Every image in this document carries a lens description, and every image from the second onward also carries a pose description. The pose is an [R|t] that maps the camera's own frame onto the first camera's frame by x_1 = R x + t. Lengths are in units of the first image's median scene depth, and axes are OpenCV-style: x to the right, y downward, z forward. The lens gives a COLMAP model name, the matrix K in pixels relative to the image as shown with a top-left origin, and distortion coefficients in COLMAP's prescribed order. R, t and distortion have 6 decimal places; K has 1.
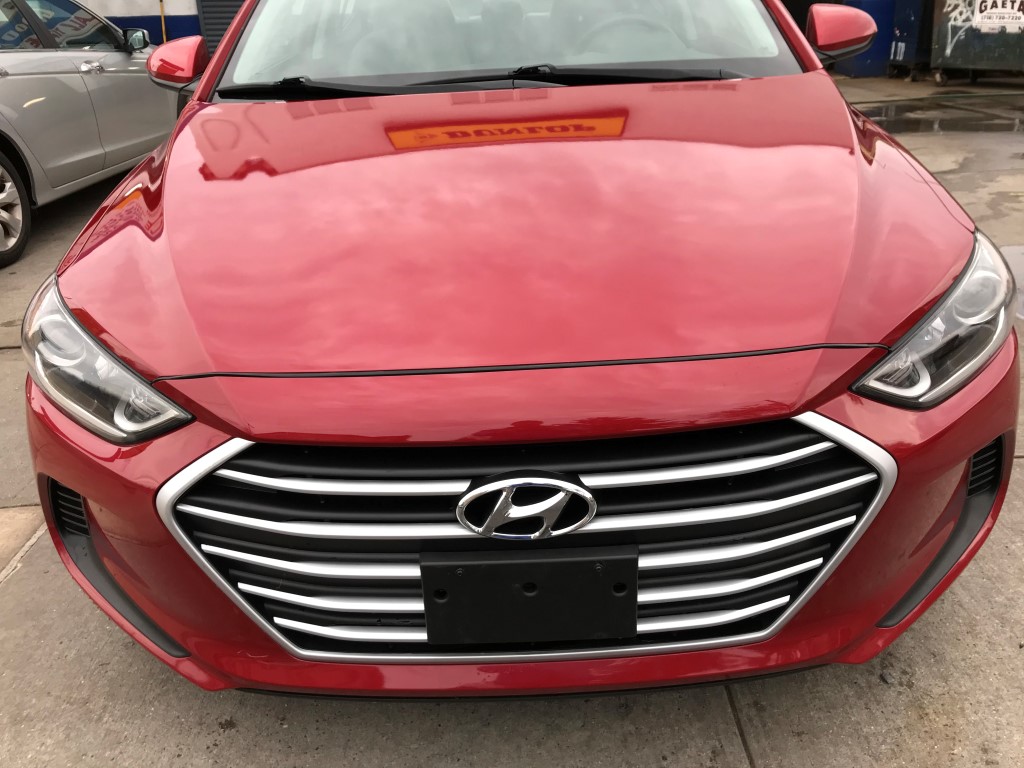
lens RADIAL K [[840.8, 0, 516.8], [0, 840.8, 383.7], [0, 0, 1]] dist [0.023737, -0.016479]
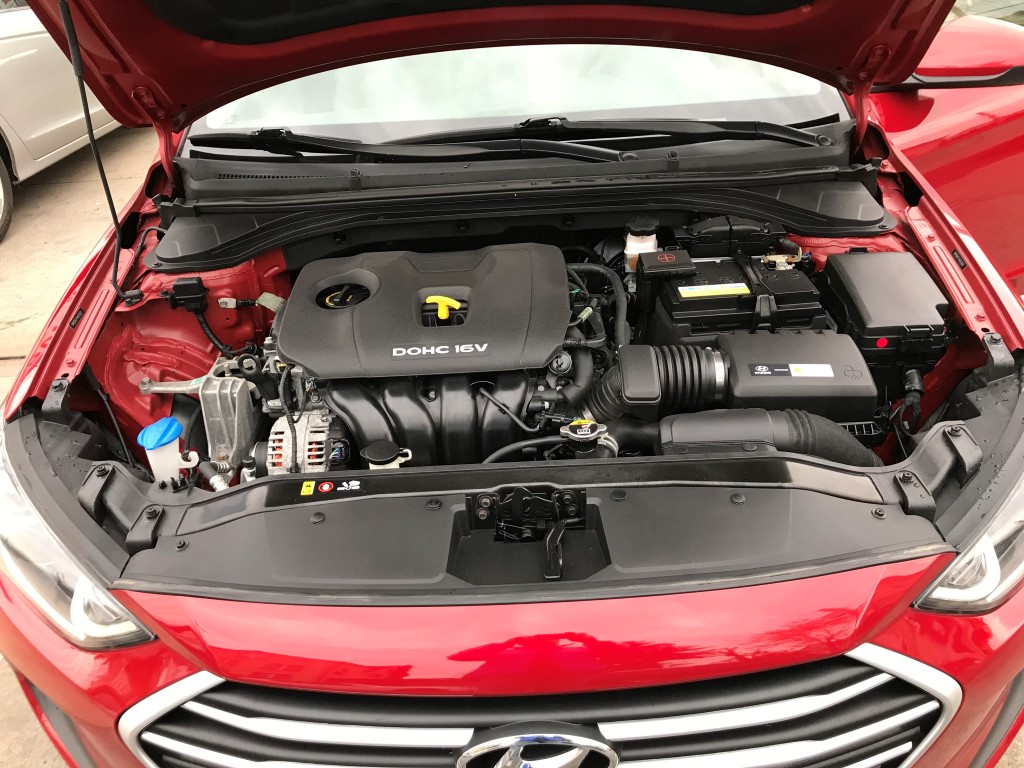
lens RADIAL K [[840.8, 0, 508.4], [0, 840.8, 383.5], [0, 0, 1]] dist [0.023737, -0.016479]
pose [[0.999853, -0.001763, -0.017078, -0.002399], [0.003484, 0.994851, 0.101289, -0.306020], [0.016812, -0.101334, 0.994710, 0.153622]]
